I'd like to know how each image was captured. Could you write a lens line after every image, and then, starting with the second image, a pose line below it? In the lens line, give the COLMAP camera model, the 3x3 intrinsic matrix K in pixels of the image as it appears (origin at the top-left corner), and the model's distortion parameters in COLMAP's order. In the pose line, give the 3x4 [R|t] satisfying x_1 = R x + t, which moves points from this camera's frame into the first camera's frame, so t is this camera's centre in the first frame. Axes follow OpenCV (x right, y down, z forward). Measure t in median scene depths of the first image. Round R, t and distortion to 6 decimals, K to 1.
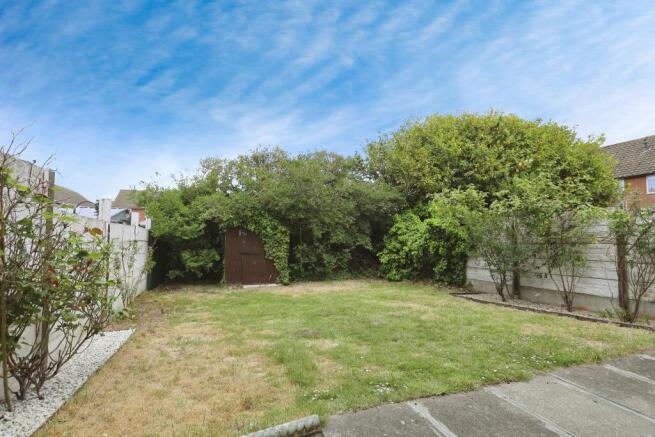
lens RADIAL K [[305.3, 0, 326.3], [0, 305.3, 219.5], [0, 0, 1]] dist [-0.024947, -0.000307]
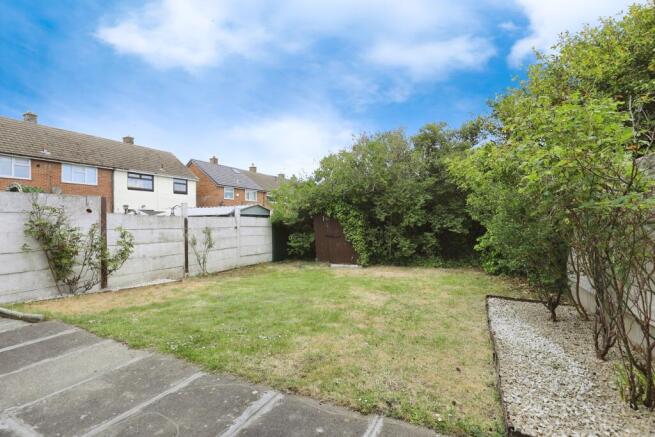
lens RADIAL K [[305.3, 0, 326.2], [0, 305.3, 219.3], [0, 0, 1]] dist [-0.024947, -0.000307]
pose [[0.689865, -0.027361, -0.723420, 0.546878], [0.067578, 0.997356, 0.026722, 0.016896], [0.720777, -0.067322, 0.689890, 0.208168]]
